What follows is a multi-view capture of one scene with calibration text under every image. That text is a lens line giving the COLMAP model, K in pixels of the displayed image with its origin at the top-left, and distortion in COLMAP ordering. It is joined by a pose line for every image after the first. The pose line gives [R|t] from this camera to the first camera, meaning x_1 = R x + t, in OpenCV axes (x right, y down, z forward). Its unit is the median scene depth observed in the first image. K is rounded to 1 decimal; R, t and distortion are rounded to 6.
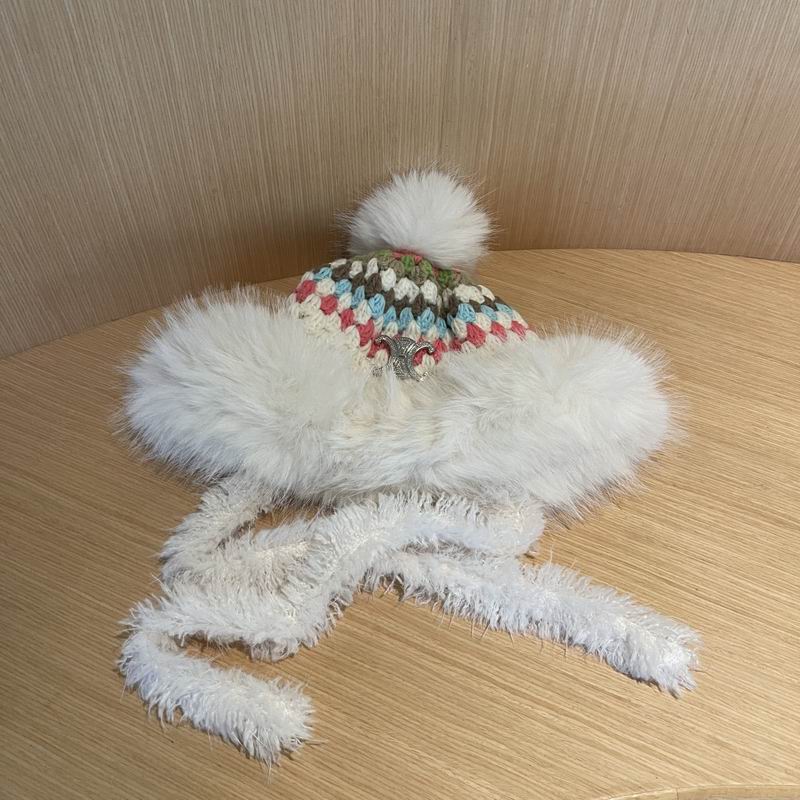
lens RADIAL K [[815.2, 0, 397.2], [0, 815.2, 406.1], [0, 0, 1]] dist [0.021924, 0.000000]
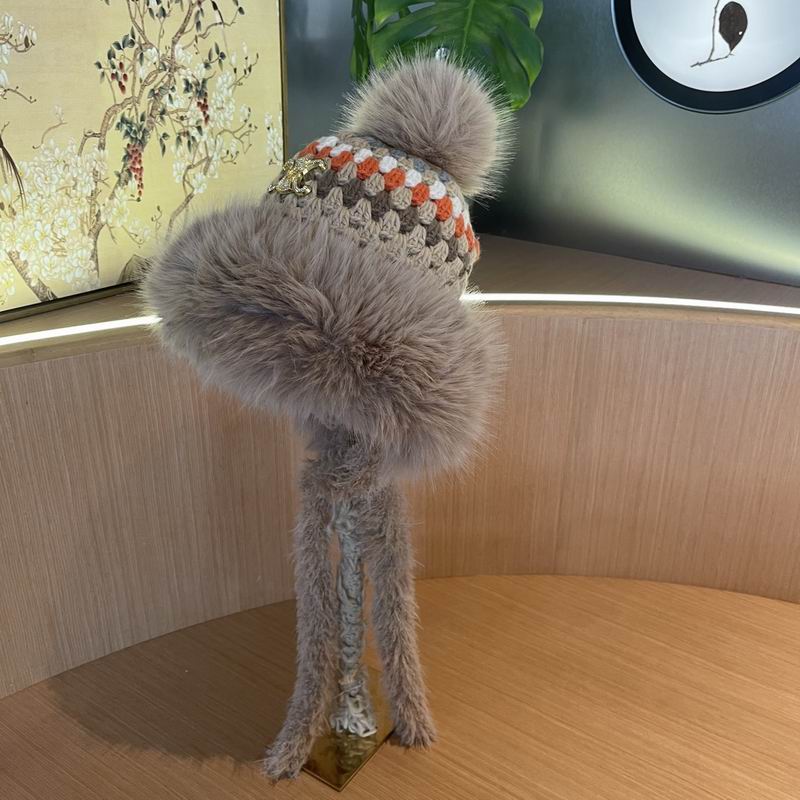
lens RADIAL K [[815.2, 0, 405.0], [0, 815.2, 406.5], [0, 0, 1]] dist [0.021924, 0.000000]
pose [[0.984790, 0.067006, -0.160310, -0.005372], [-0.133089, 0.884041, -0.448062, 0.304900], [0.111698, 0.462582, 0.879512, -0.586912]]
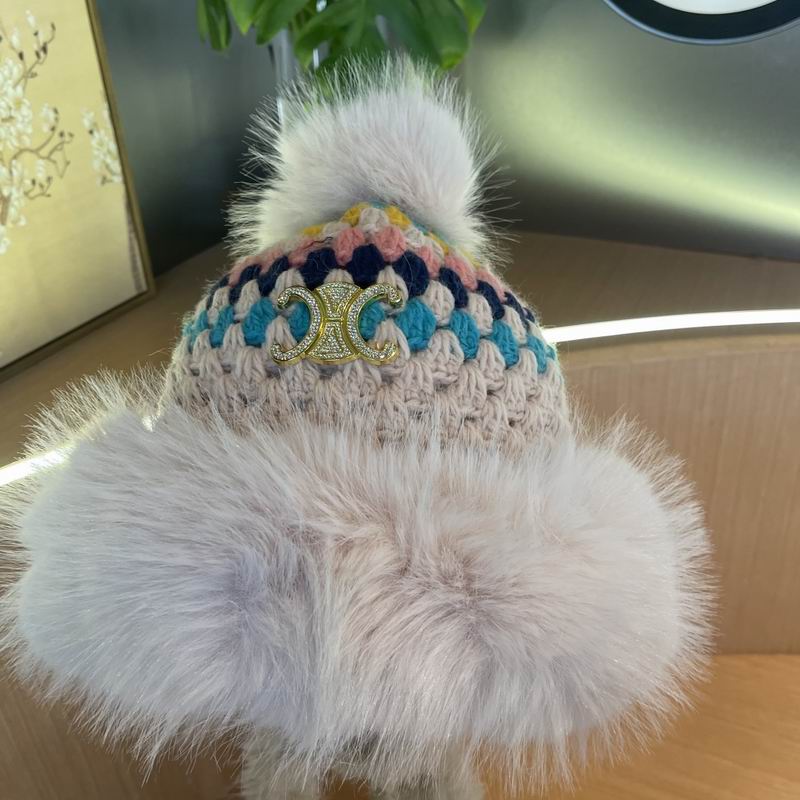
lens RADIAL K [[815.2, 0, 394.1], [0, 815.2, 395.0], [0, 0, 1]] dist [0.021924, 0.000000]
pose [[0.996893, -0.064209, -0.045625, -0.153086], [0.044157, 0.935213, -0.351322, -0.190654], [0.065227, 0.348216, 0.935142, -0.291241]]
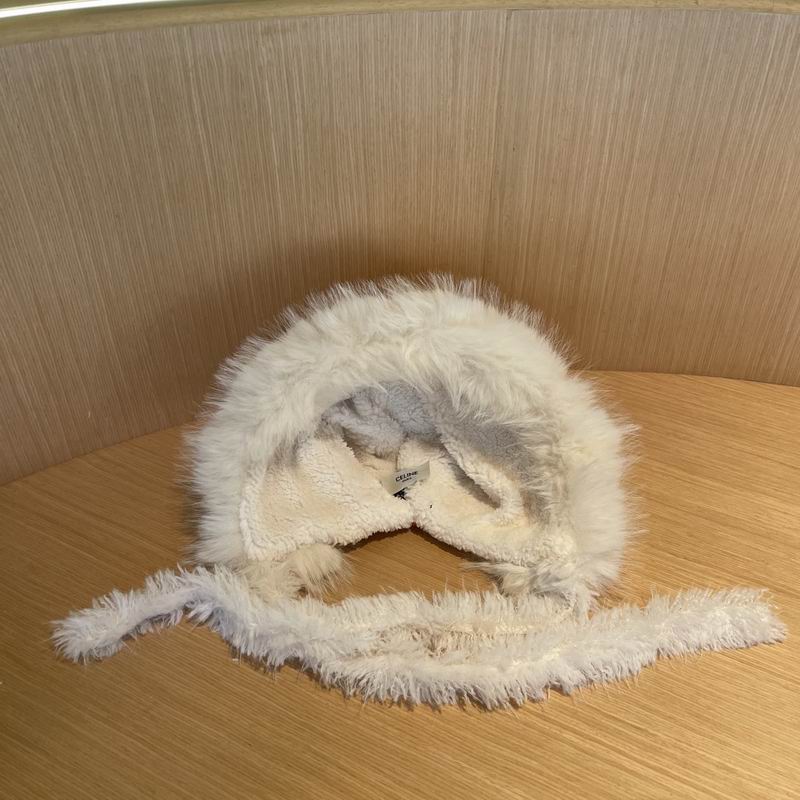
lens RADIAL K [[815.2, 0, 397.1], [0, 815.2, 401.2], [0, 0, 1]] dist [0.021924, 0.000000]
pose [[0.998589, 0.018504, -0.049785, -0.012306], [-0.028661, 0.976894, -0.211796, 0.135861], [0.044716, 0.212924, 0.976045, -0.186669]]
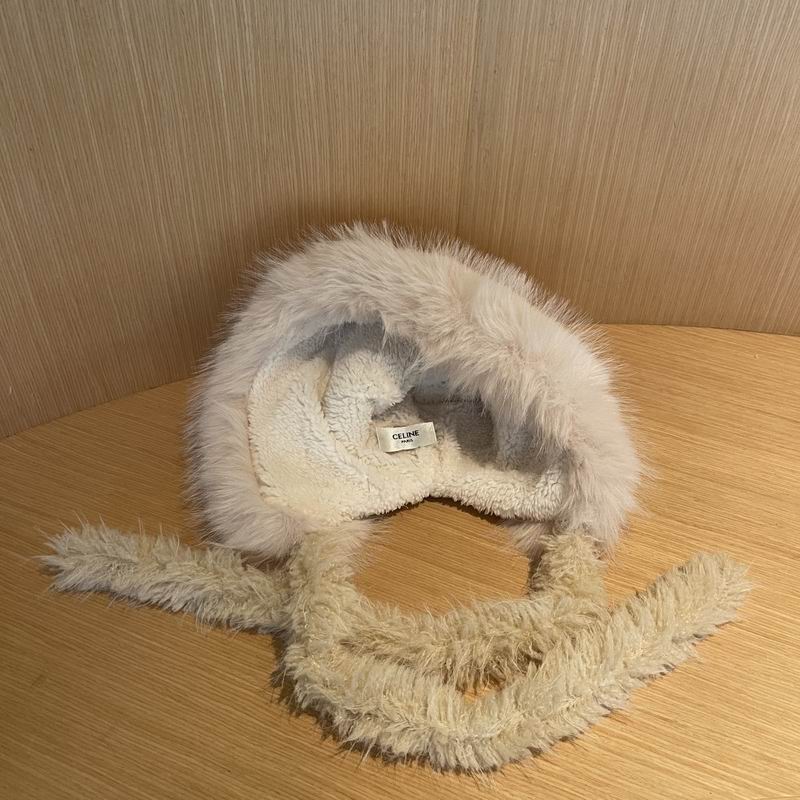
lens RADIAL K [[815.2, 0, 399.0], [0, 815.2, 409.1], [0, 0, 1]] dist [0.021924, 0.000000]
pose [[0.999262, -0.014356, 0.035636, -0.076428], [0.019856, 0.987055, -0.159151, 0.108492], [-0.032890, 0.159741, 0.986611, -0.049162]]
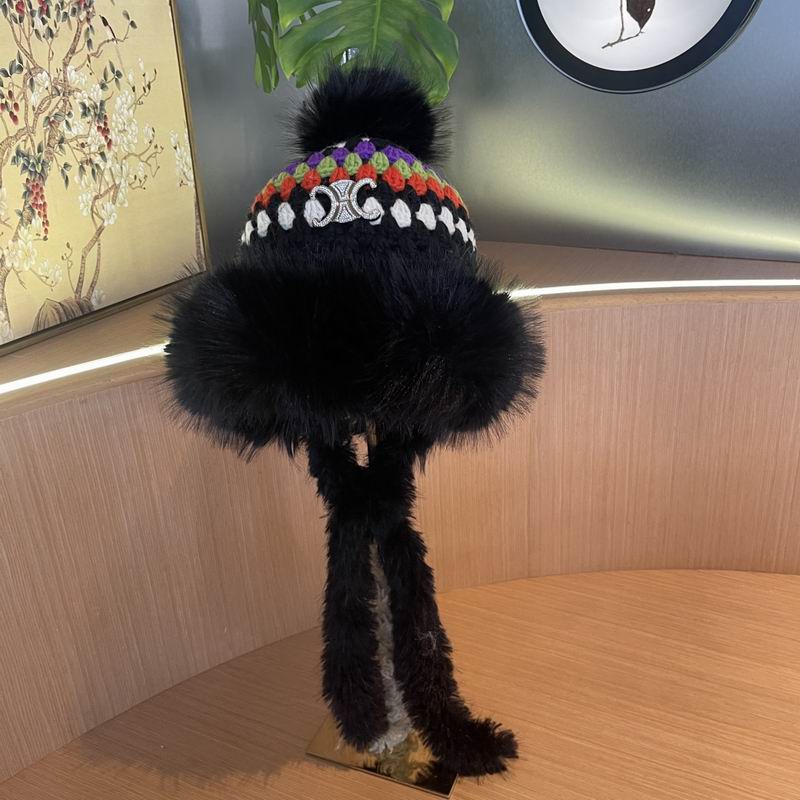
lens RADIAL K [[815.2, 0, 395.0], [0, 815.2, 396.9], [0, 0, 1]] dist [0.021924, 0.000000]
pose [[0.996832, -0.054889, -0.057553, -0.111789], [0.022097, 0.886314, -0.462556, 0.238547], [0.076400, 0.459819, 0.884720, -0.537506]]
